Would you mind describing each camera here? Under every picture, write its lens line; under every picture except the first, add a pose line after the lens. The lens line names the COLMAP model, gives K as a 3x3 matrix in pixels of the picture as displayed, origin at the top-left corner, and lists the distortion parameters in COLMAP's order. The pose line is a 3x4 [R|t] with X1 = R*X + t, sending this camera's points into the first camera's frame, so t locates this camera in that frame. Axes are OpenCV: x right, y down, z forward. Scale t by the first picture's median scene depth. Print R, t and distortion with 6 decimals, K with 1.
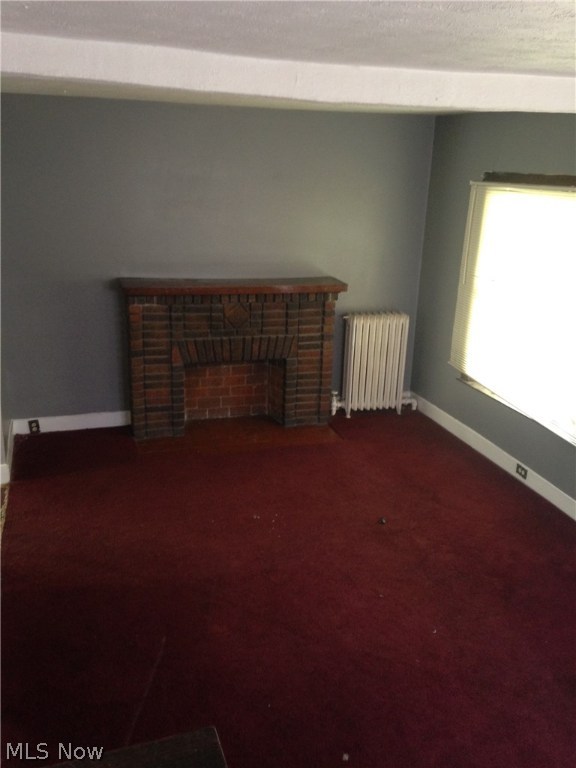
lens RADIAL K [[711.1, 0, 285.6], [0, 711.1, 381.9], [0, 0, 1]] dist [0.145732, 0.000000]
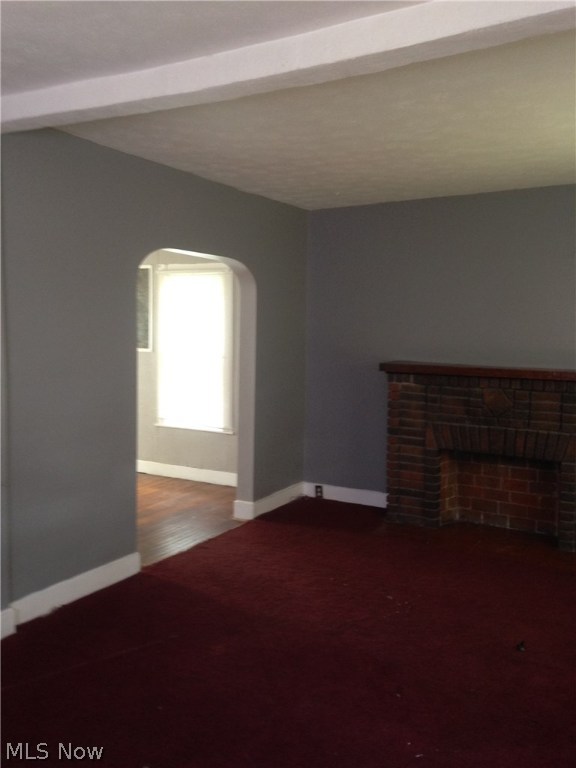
lens RADIAL K [[711.1, 0, 284.7], [0, 711.1, 384.5], [0, 0, 1]] dist [0.145732, 0.000000]
pose [[0.664163, 0.034081, -0.746810, 0.426117], [-0.216629, 0.964875, -0.148623, 0.076993], [0.715513, 0.260491, 0.648217, 0.212131]]
